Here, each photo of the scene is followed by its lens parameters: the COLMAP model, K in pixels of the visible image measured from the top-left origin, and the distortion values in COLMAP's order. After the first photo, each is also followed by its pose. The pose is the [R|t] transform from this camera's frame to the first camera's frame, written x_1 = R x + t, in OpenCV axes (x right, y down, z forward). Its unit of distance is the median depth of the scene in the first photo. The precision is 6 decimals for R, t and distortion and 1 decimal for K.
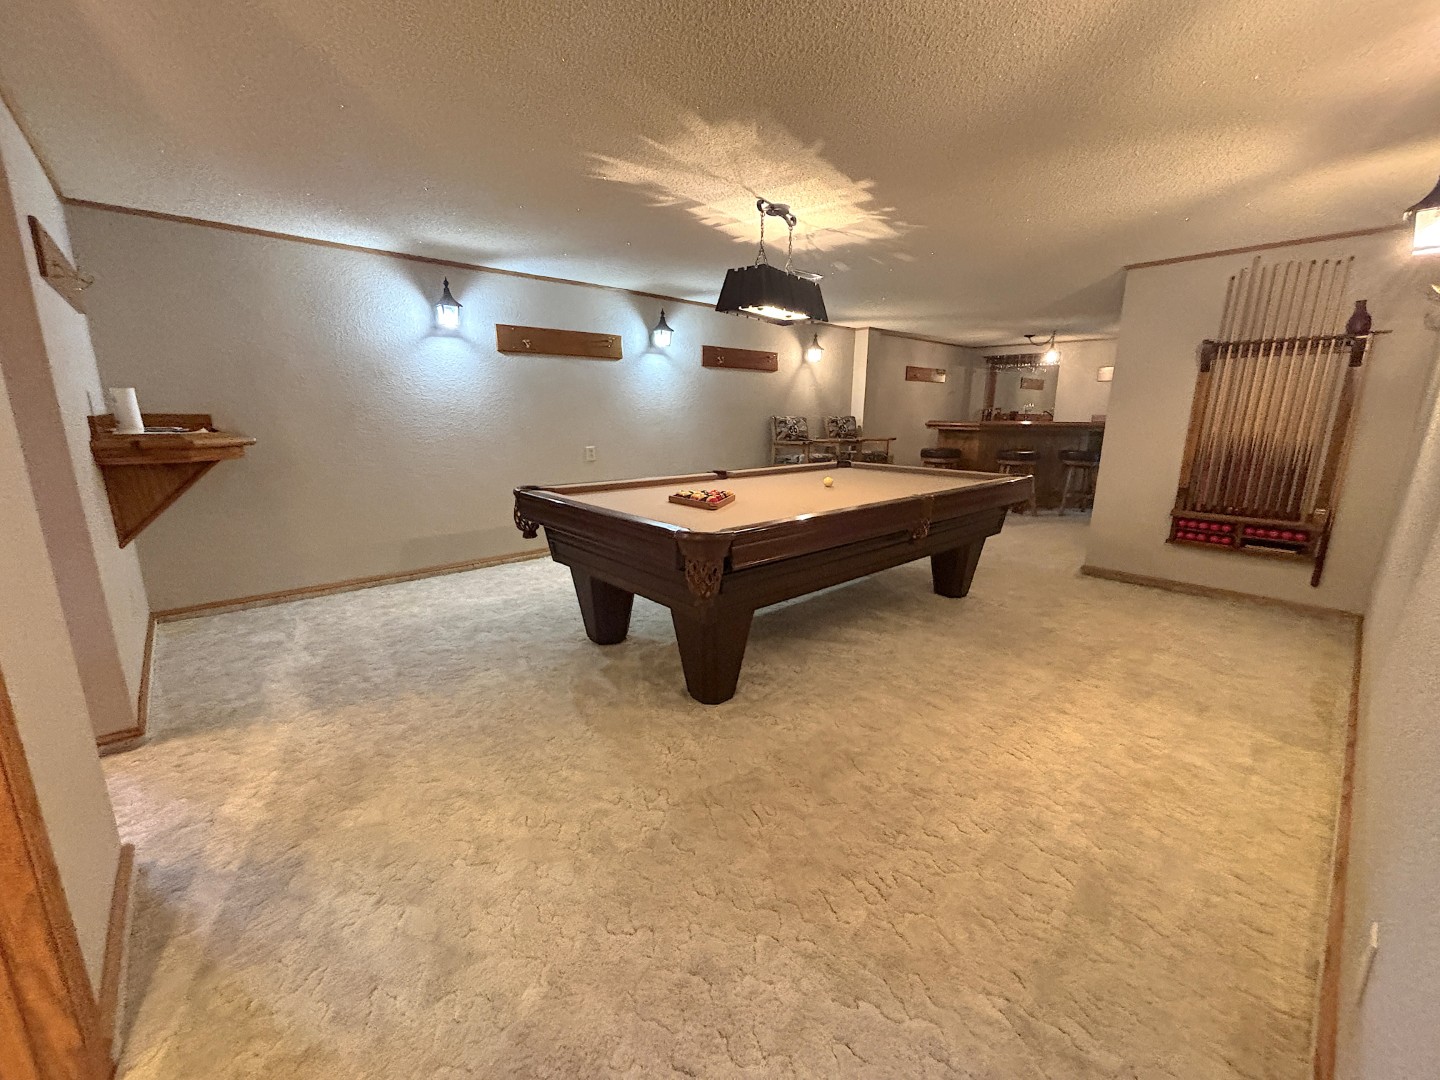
lens RADIAL K [[579.3, 0, 713.4], [0, 579.3, 546.6], [0, 0, 1]] dist [-0.002513, -0.000735]
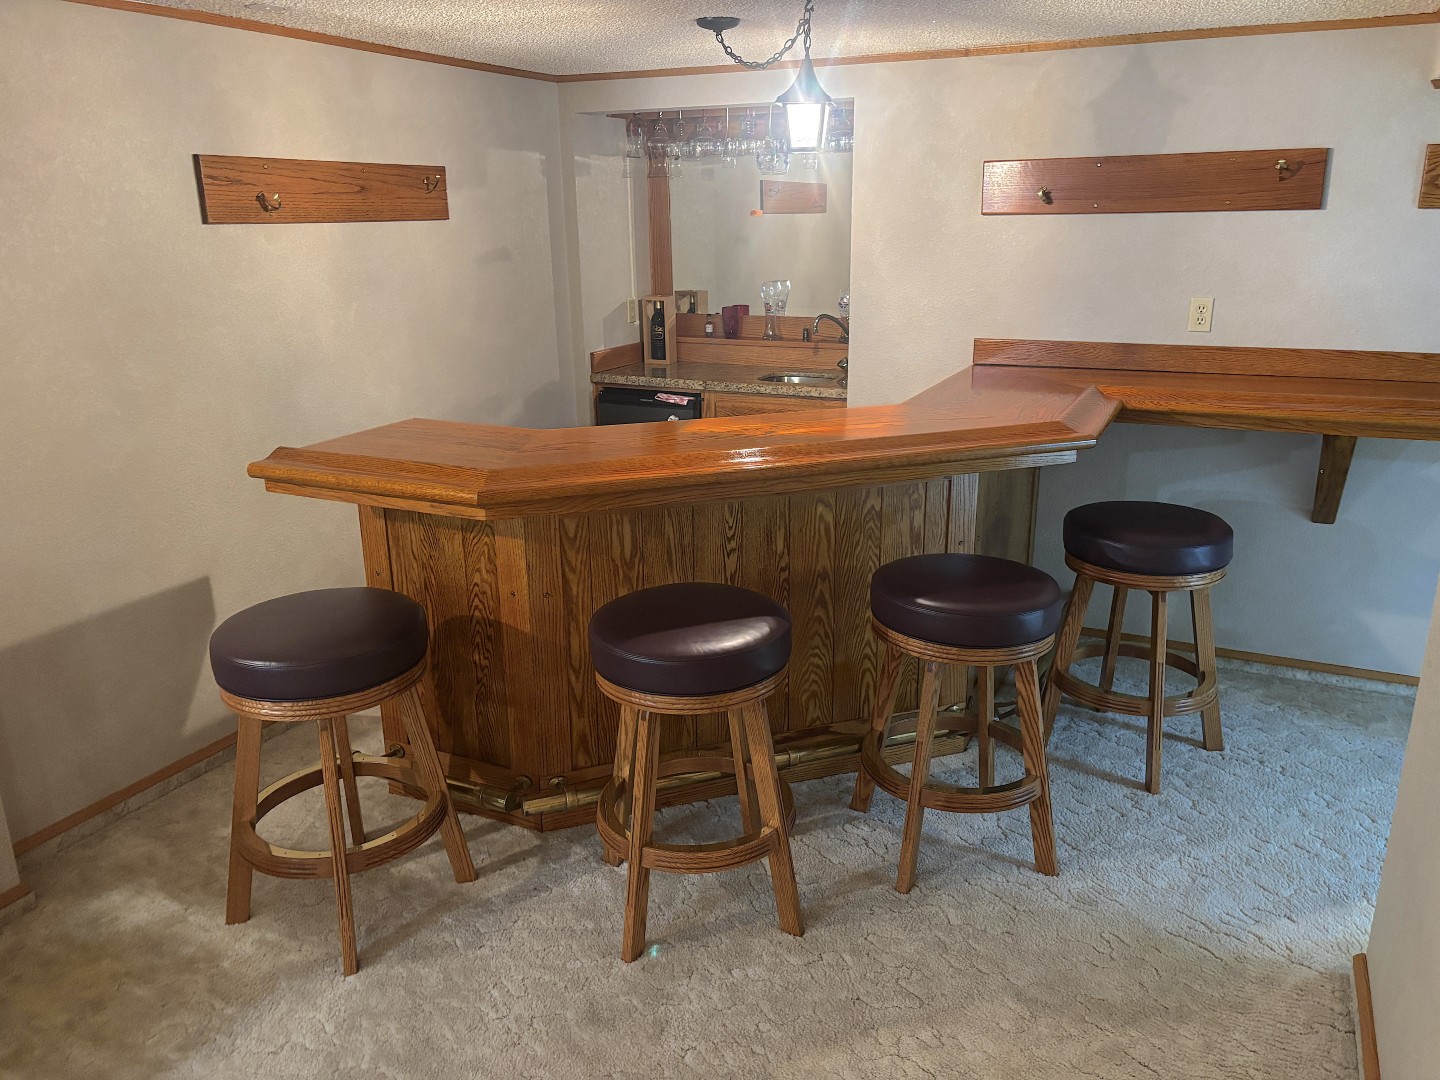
lens RADIAL K [[1096.7, 0, 724.7], [0, 1096.7, 538.2], [0, 0, 1]] dist [-0.005255, 0.007695]
pose [[0.929234, -0.129888, 0.345910, 0.328418], [0.111720, 0.991125, 0.072044, -0.167612], [-0.352197, -0.028300, 0.935498, 0.514598]]
